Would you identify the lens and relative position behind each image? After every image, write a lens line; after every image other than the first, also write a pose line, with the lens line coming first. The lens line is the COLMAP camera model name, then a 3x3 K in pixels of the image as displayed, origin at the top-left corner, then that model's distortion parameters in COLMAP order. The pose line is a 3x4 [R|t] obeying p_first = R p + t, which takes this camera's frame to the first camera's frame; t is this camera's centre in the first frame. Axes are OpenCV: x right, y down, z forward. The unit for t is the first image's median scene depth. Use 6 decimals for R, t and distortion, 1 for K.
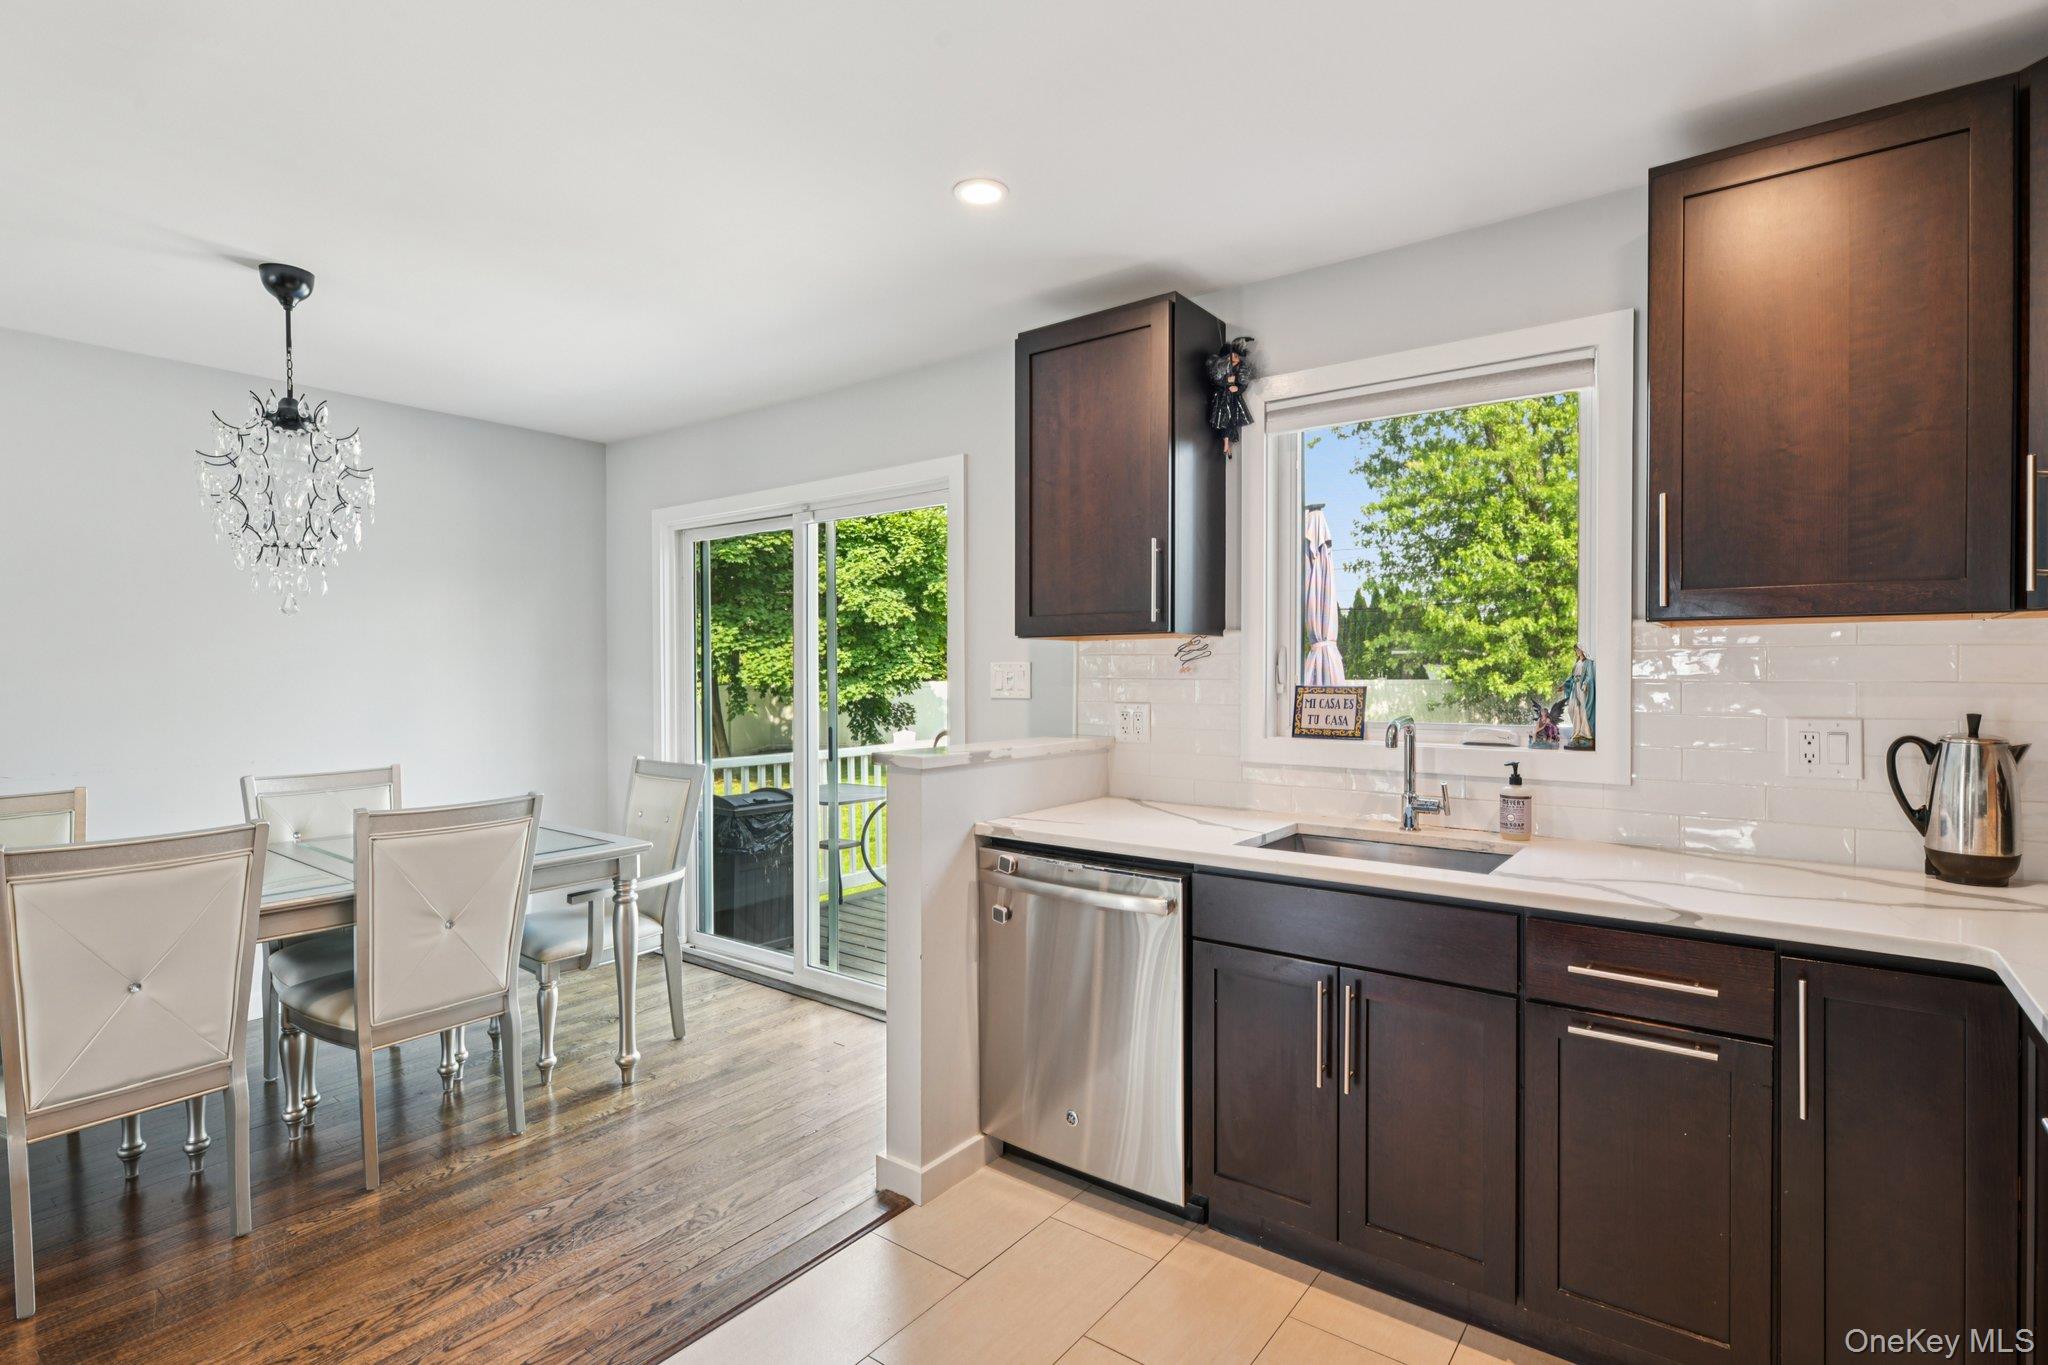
lens RADIAL K [[991.2, 0, 1027.4], [0, 991.2, 666.8], [0, 0, 1]] dist [0.000489, 0.000028]
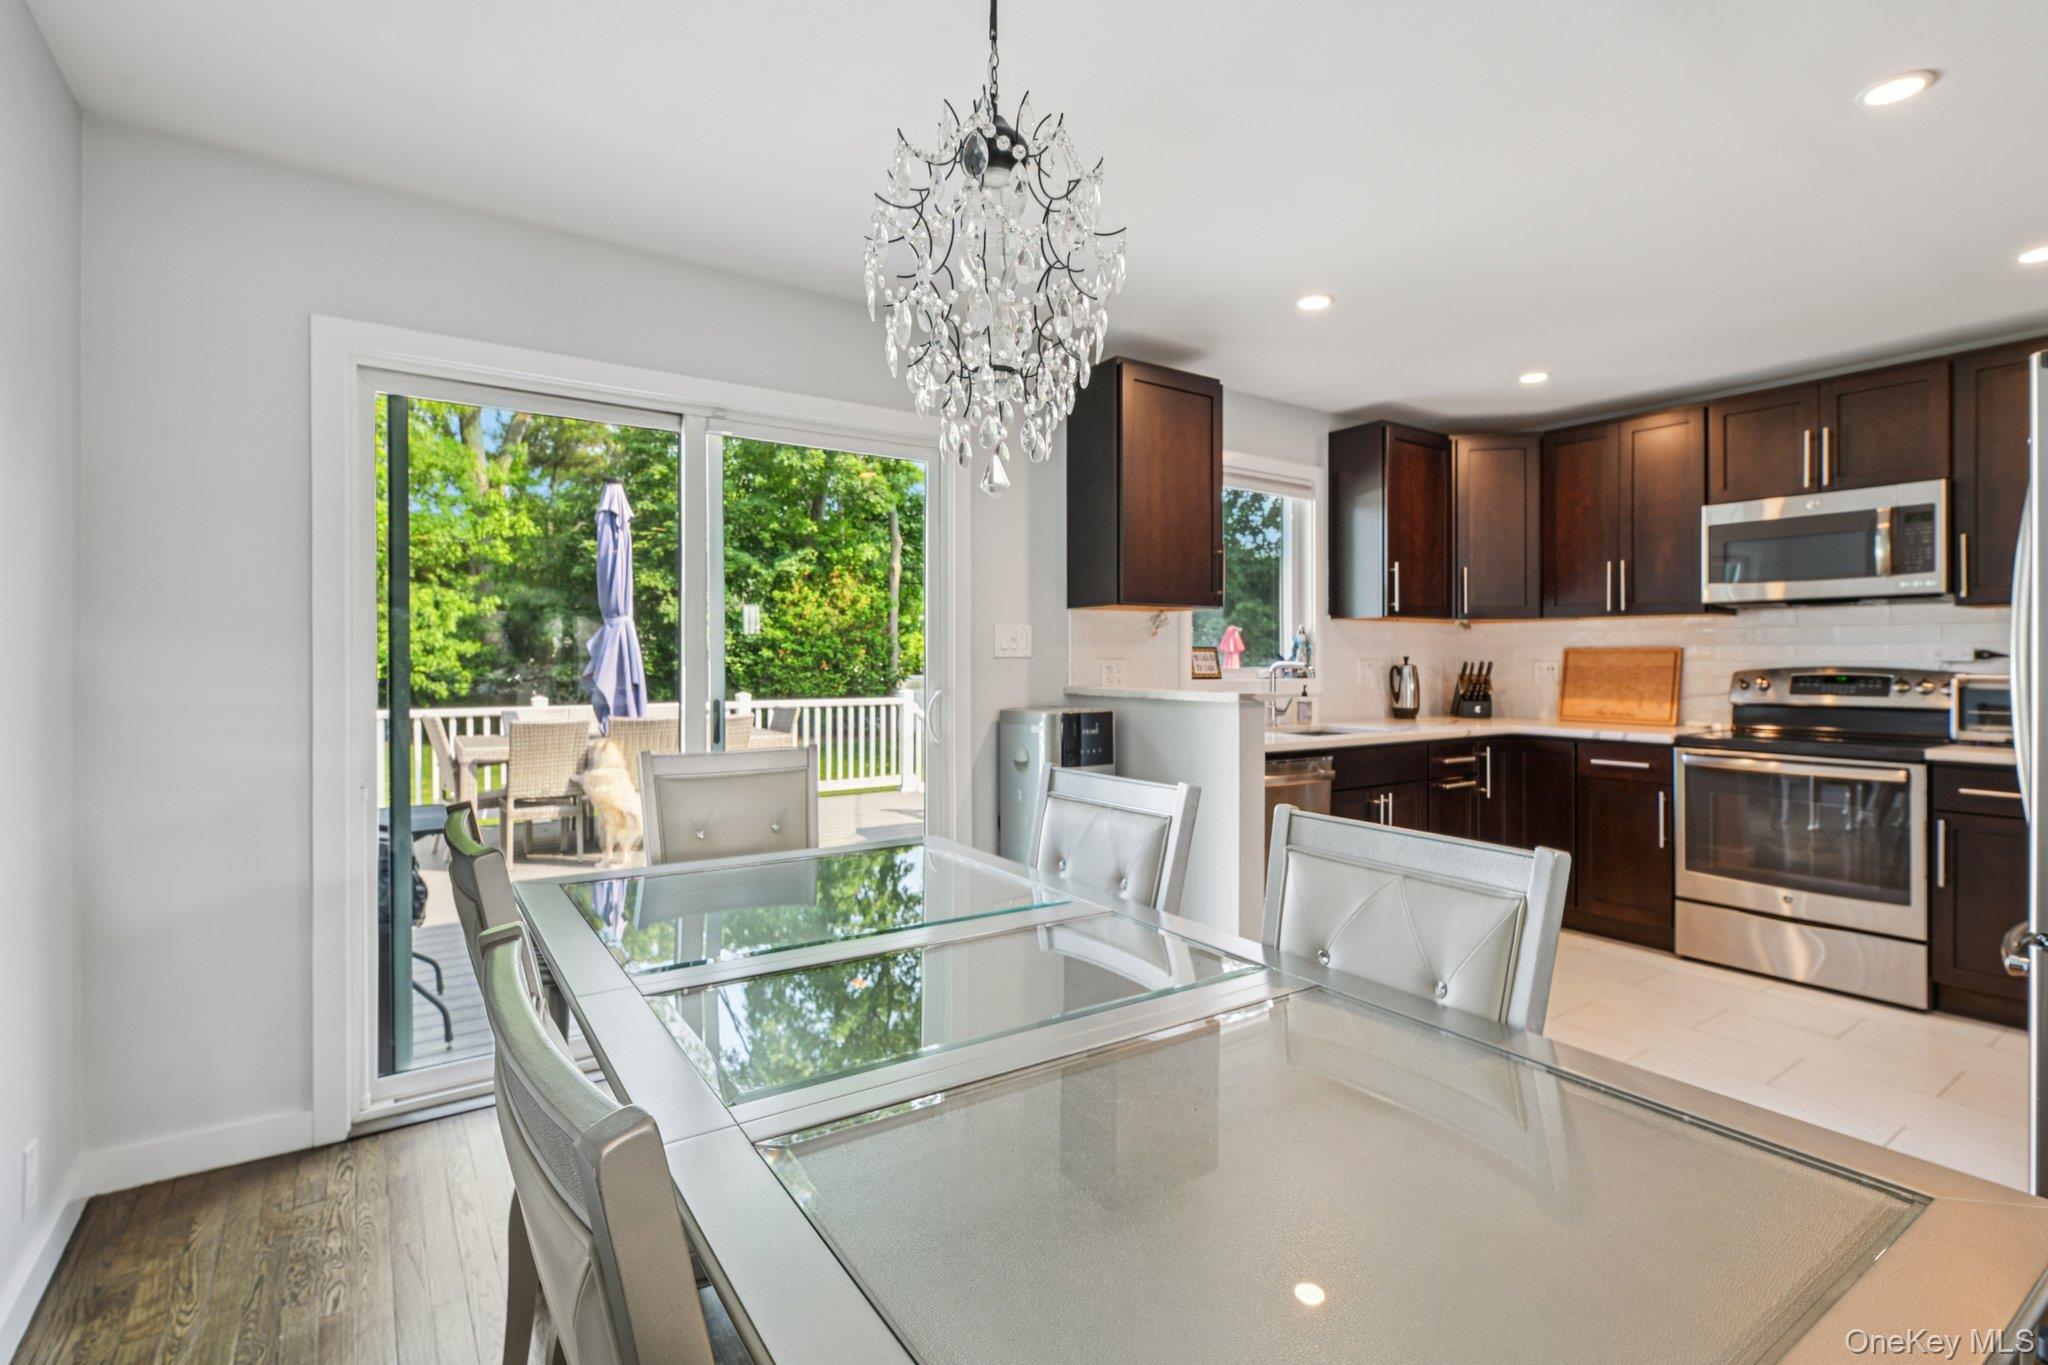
lens RADIAL K [[950.6, 0, 1026.9], [0, 950.6, 659.9], [0, 0, 1]] dist [0.002005, 0.000129]
pose [[0.313396, 0.002158, 0.949620, -1.273632], [-0.006648, 0.999978, -0.000079, 0.043148], [-0.949599, -0.006288, 0.313404, 0.809156]]
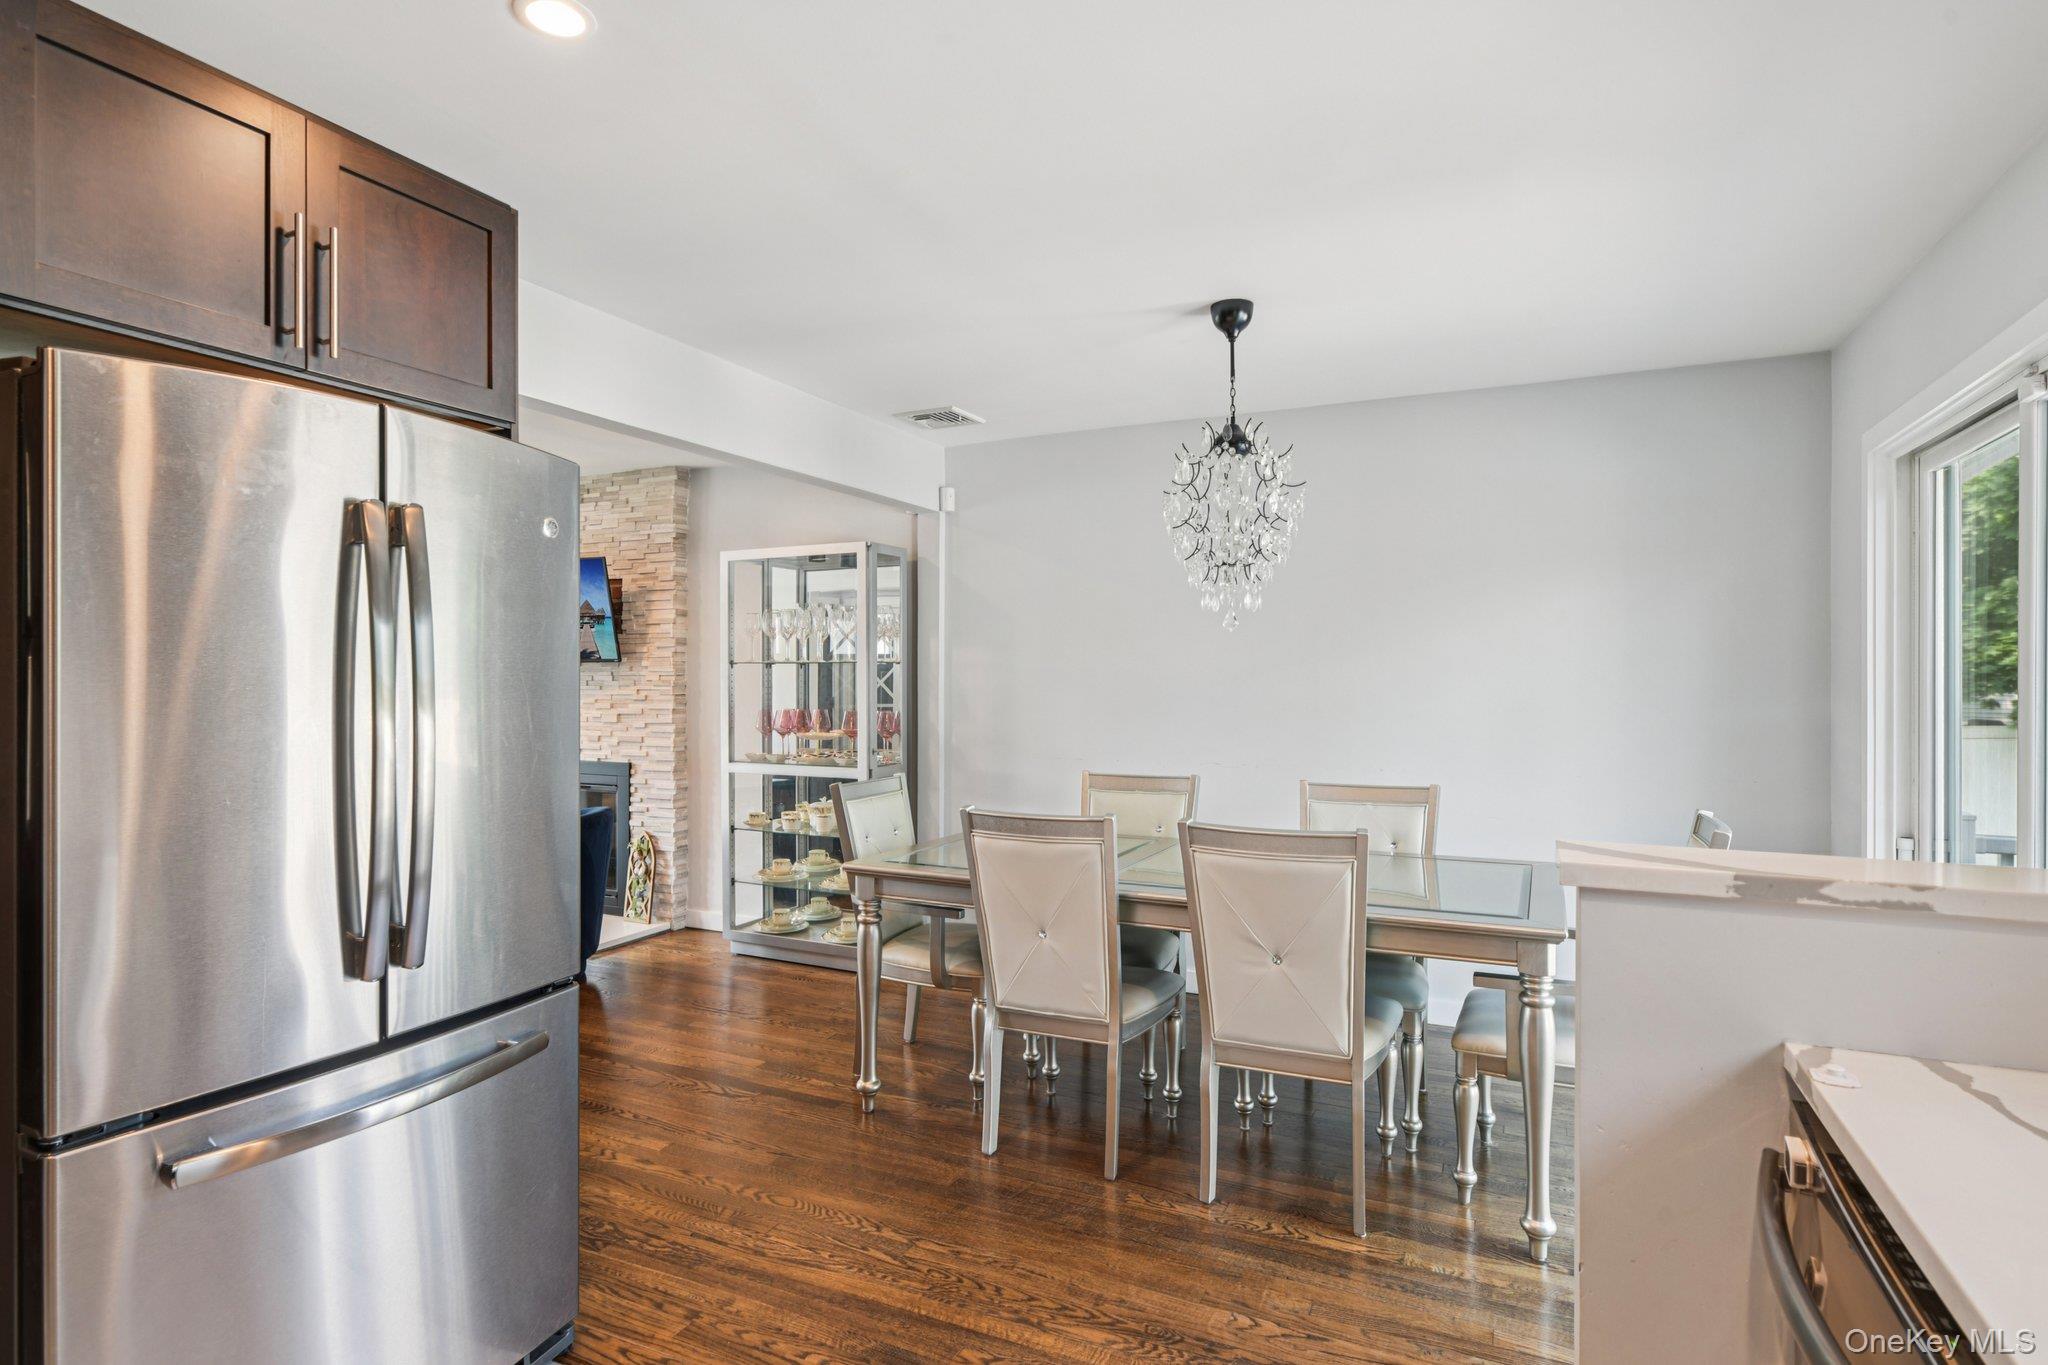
lens RADIAL K [[1055.7, 0, 1018.7], [0, 1055.7, 681.7], [0, 0, 1]] dist [0.017837, -0.000039]
pose [[0.199193, 0.002245, -0.979958, 0.318149], [0.001081, 0.999996, 0.002510, 0.000226], [0.979960, -0.001559, 0.199190, 0.555685]]
